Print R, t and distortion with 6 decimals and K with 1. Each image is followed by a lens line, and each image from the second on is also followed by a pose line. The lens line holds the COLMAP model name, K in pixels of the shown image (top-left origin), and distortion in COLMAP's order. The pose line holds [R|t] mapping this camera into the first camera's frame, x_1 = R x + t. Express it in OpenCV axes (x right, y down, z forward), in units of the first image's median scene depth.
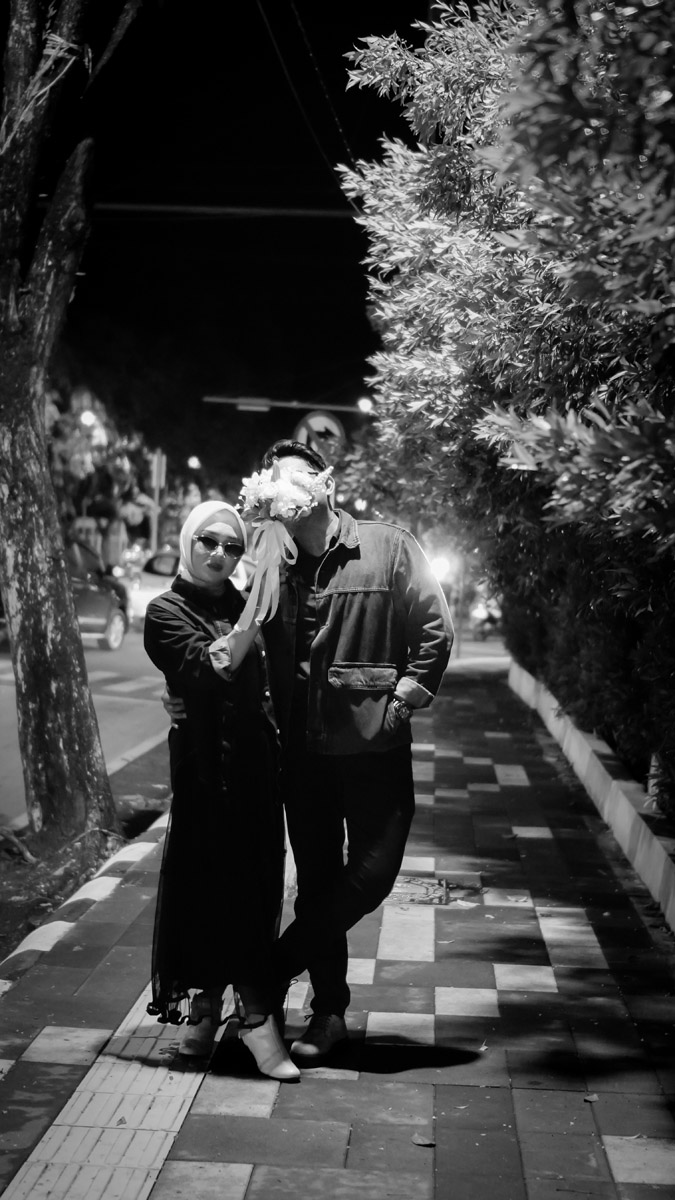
lens RADIAL K [[2159.0, 0, 338.8], [0, 2159.0, 669.8], [0, 0, 1]] dist [0.018336, 0.304701]
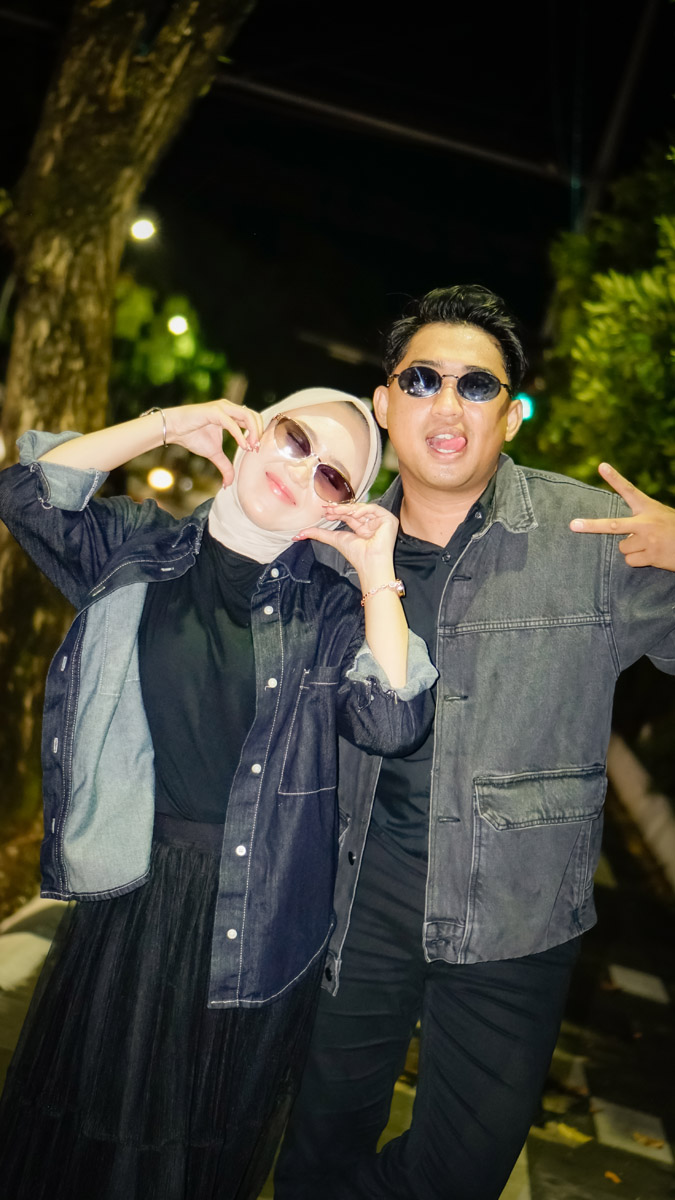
lens RADIAL K [[1726.2, 0, 336.4], [0, 1726.2, 665.6], [0, 0, 1]] dist [0.008159, -0.041192]
pose [[0.966850, 0.254700, 0.018159, -0.044696], [-0.255162, 0.966409, 0.030769, -0.018899], [-0.009712, -0.034382, 0.999362, 0.434003]]
